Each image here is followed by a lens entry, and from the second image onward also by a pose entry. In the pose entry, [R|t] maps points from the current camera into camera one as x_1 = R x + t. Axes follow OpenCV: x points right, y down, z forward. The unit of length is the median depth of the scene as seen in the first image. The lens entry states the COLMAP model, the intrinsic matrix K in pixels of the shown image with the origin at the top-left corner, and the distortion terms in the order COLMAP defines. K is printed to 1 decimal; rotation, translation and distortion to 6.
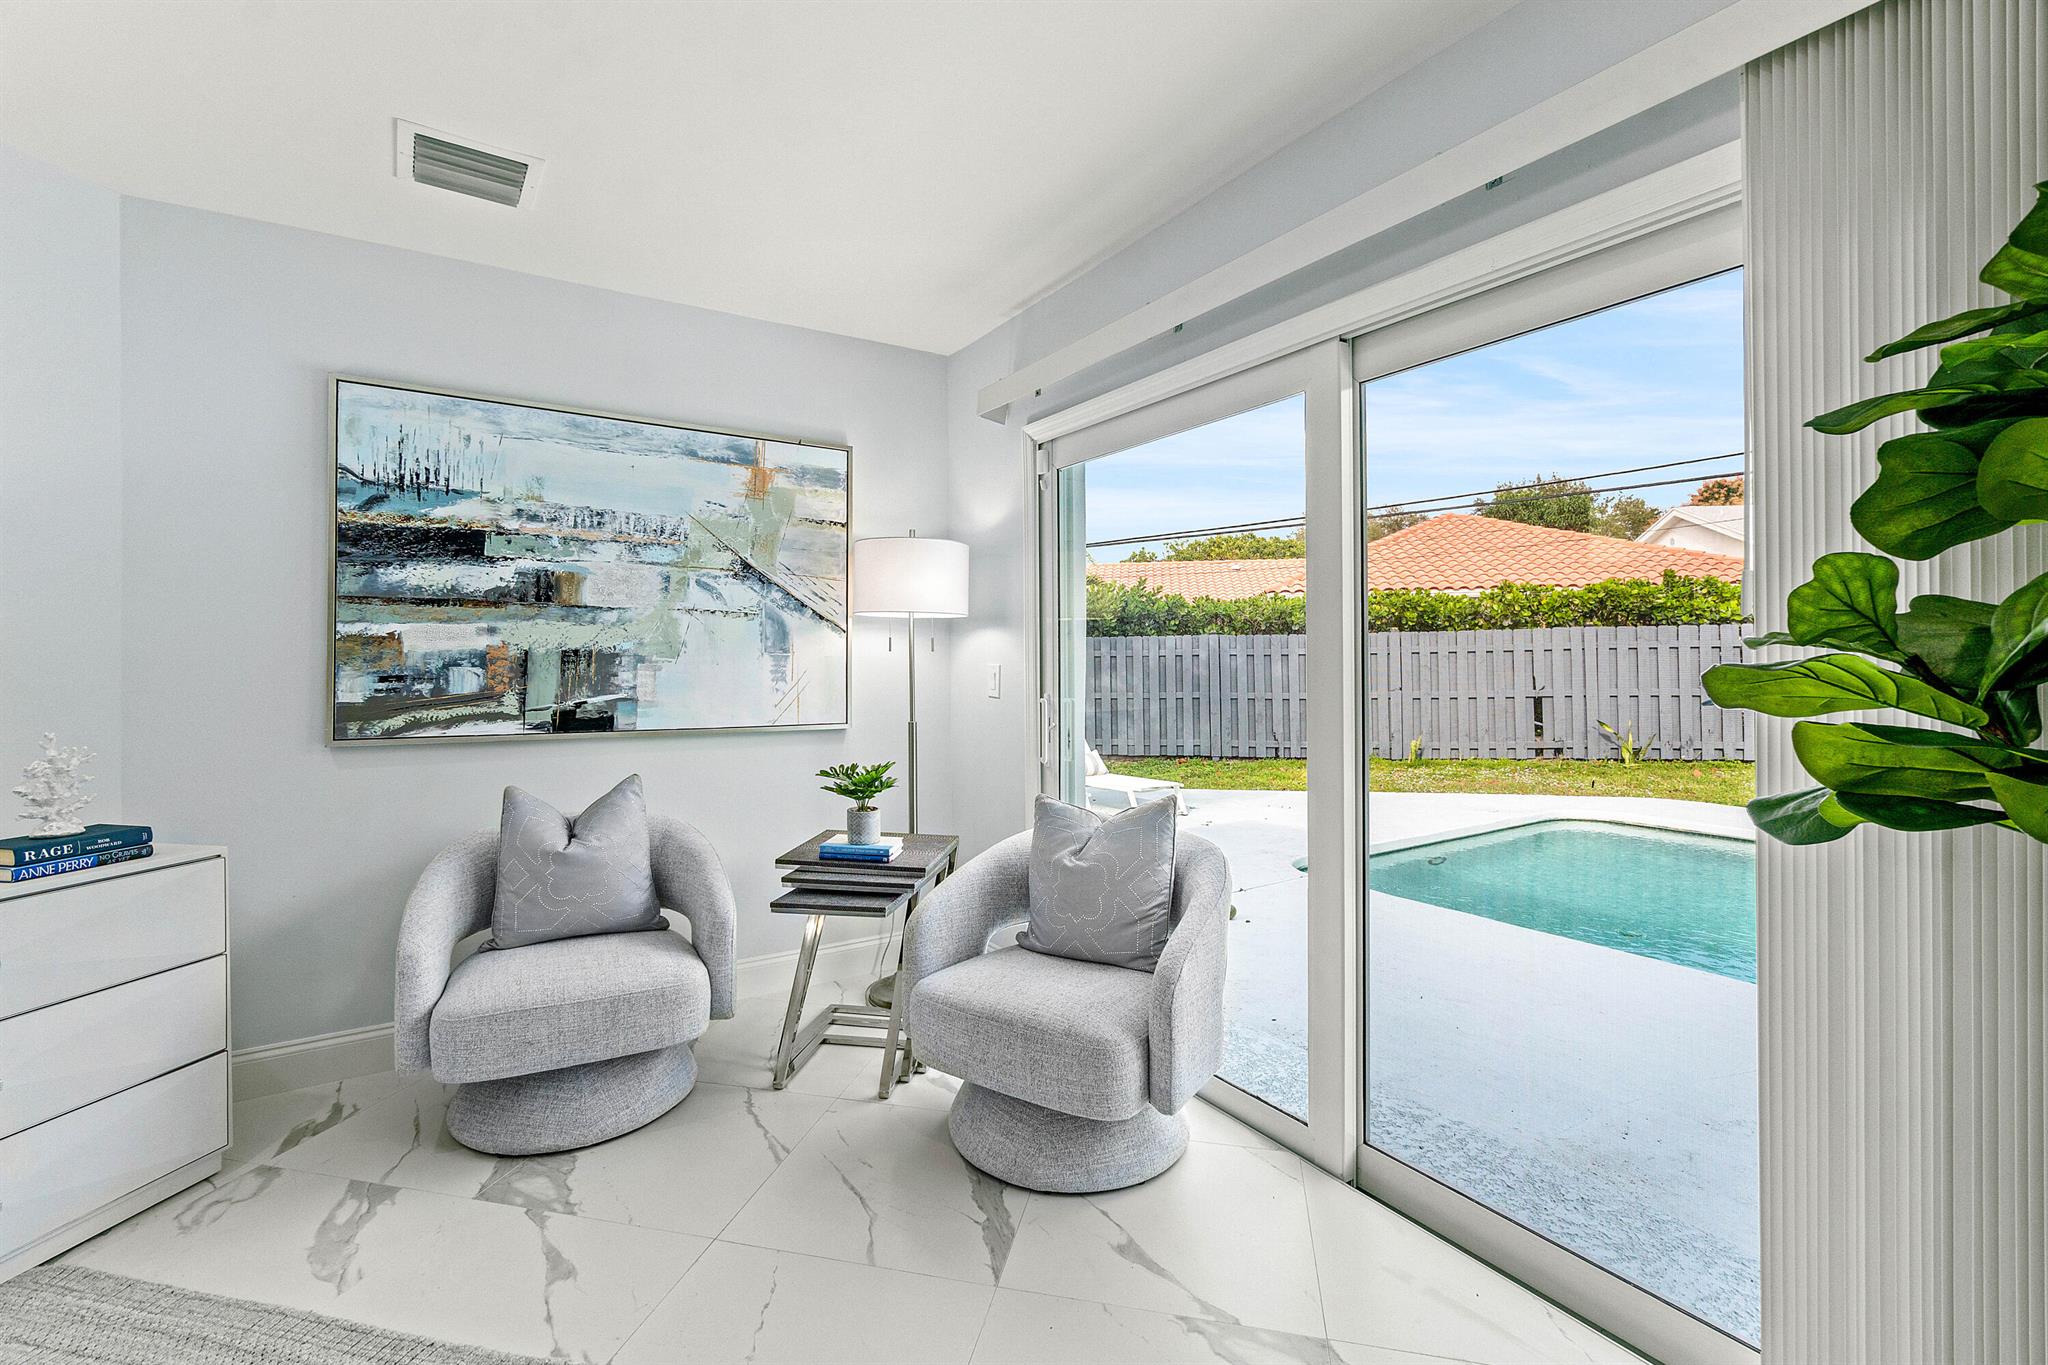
lens RADIAL K [[883.1, 0, 1025.6], [0, 883.1, 665.5], [0, 0, 1]] dist [-0.004295, -0.000487]
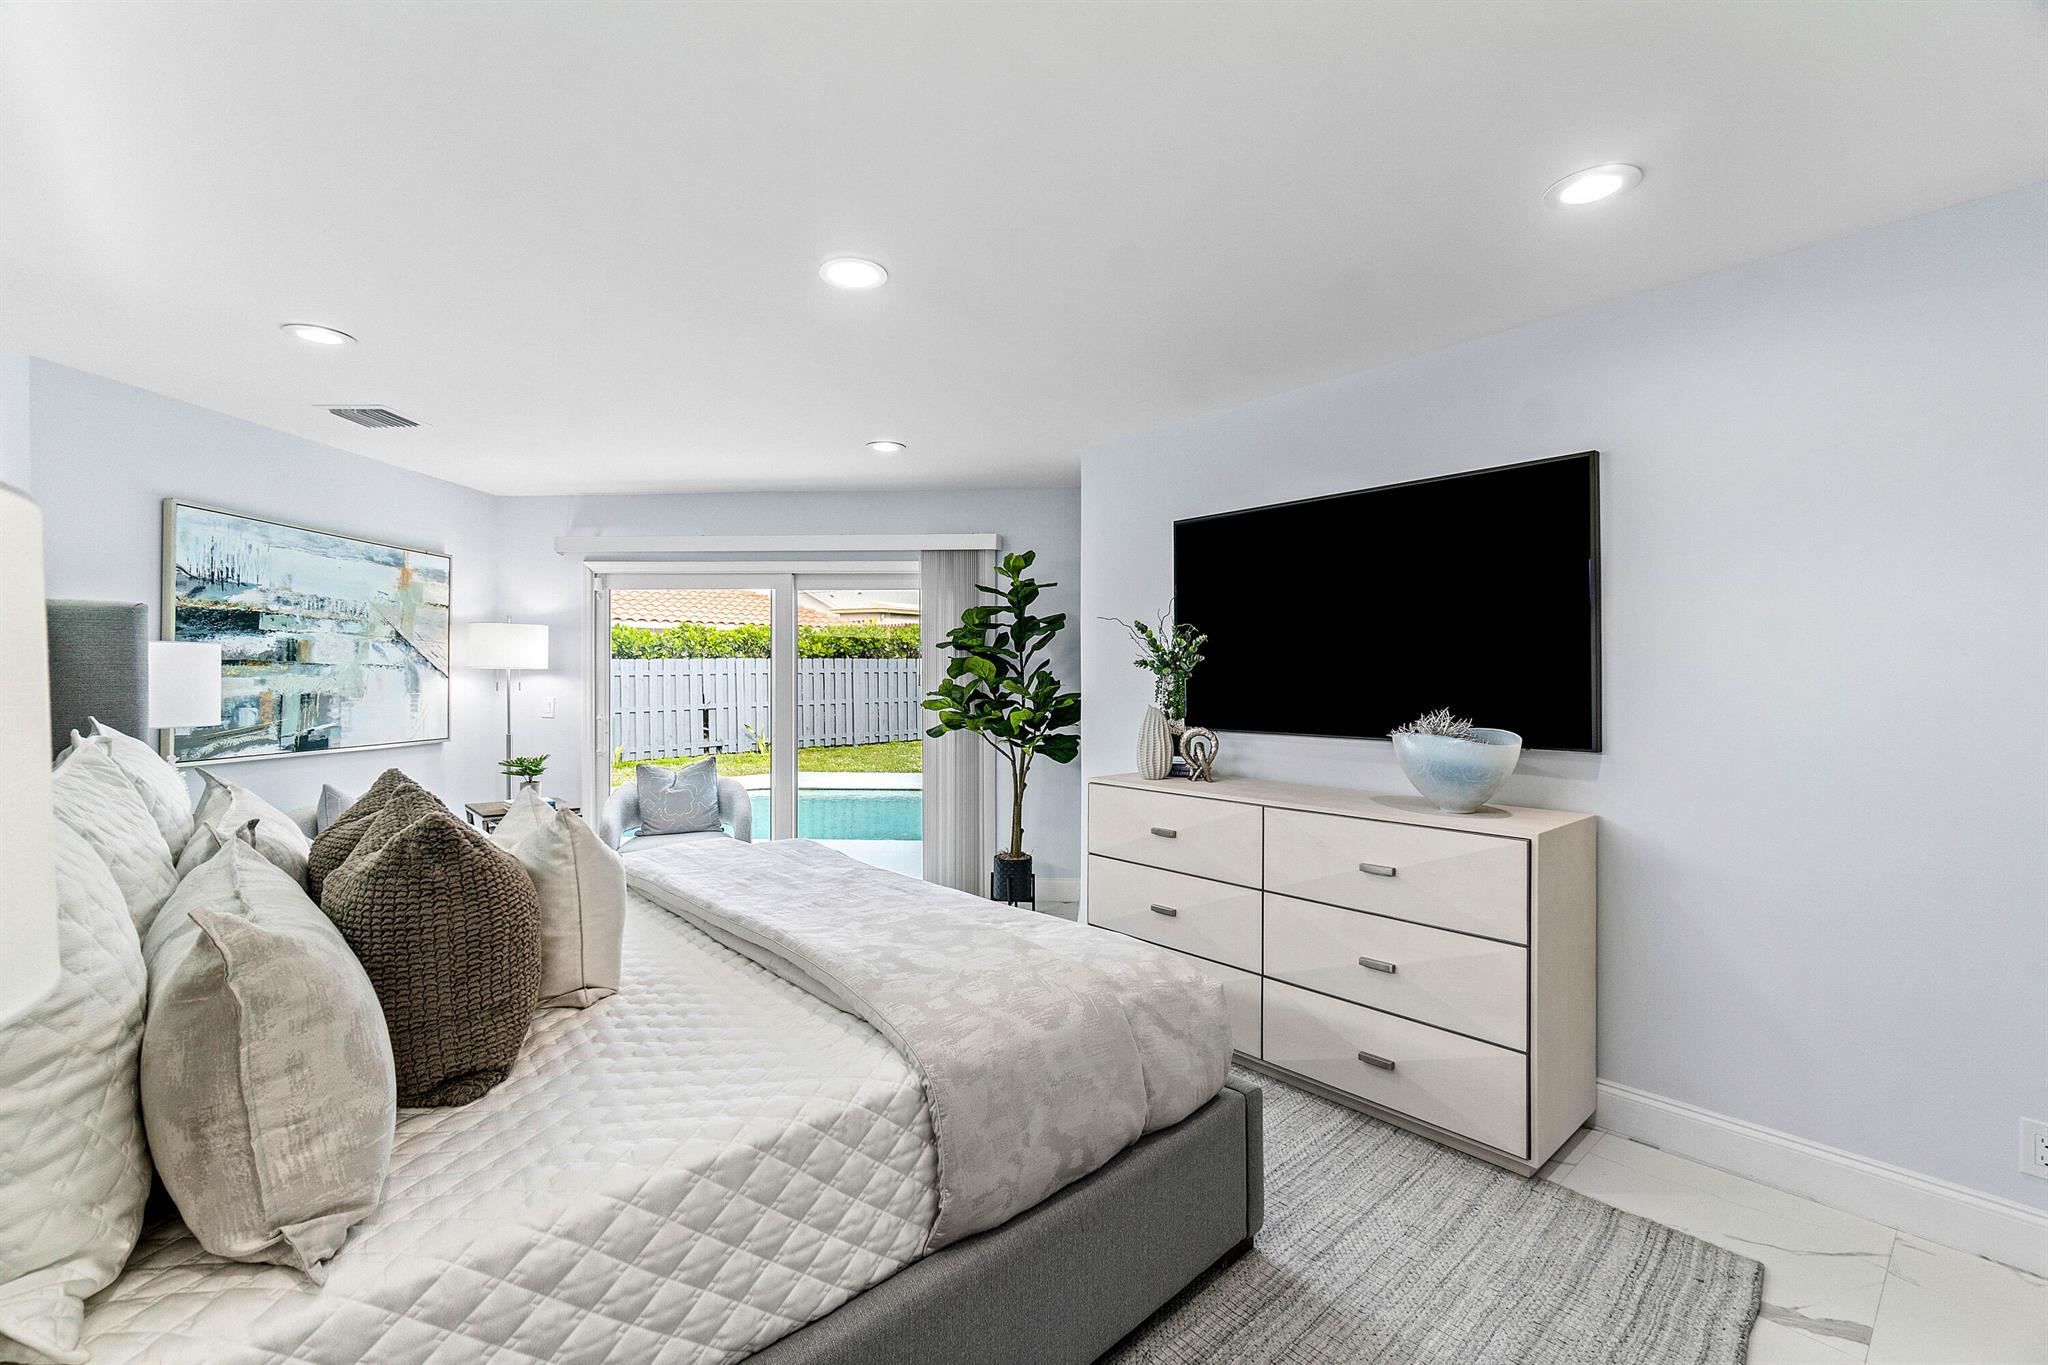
lens RADIAL K [[883.1, 0, 1025.6], [0, 883.1, 665.5], [0, 0, 1]] dist [-0.004295, -0.000487]
pose [[0.582254, 0.011760, 0.812922, -1.028963], [0.001530, 0.999878, -0.015560, -0.041013], [-0.813006, 0.010304, 0.582165, -0.820876]]
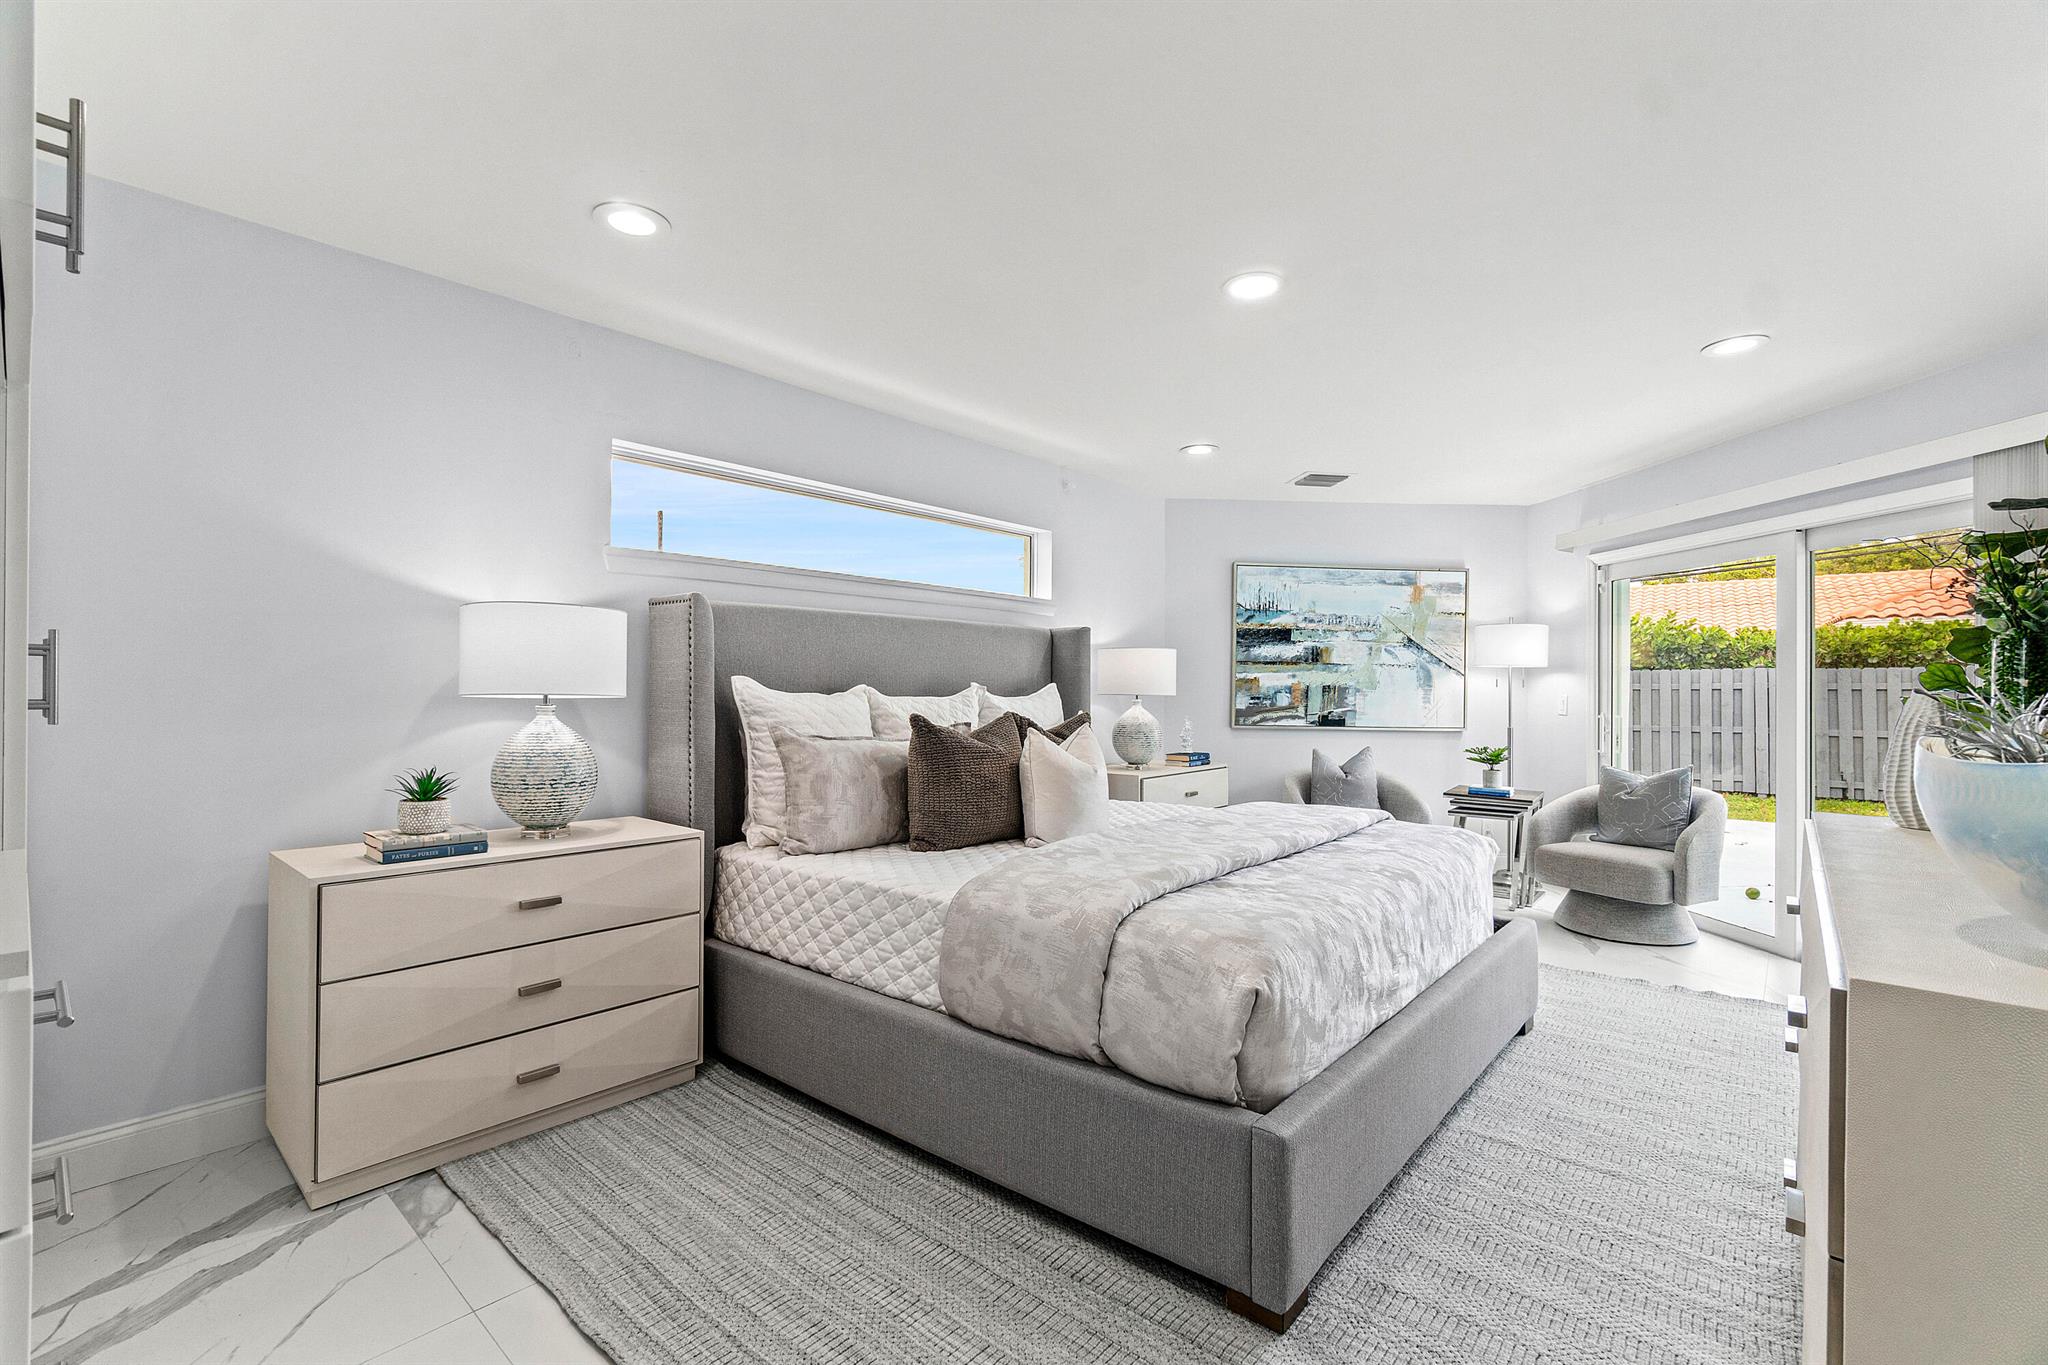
lens RADIAL K [[899.6, 0, 1022.2], [0, 899.6, 687.1], [0, 0, 1]] dist [-0.004023, -0.000002]
pose [[0.880196, 0.007626, -0.474550, -0.156562], [-0.012067, 0.999907, -0.006313, 0.007636], [0.474458, 0.011283, 0.880206, -1.171161]]
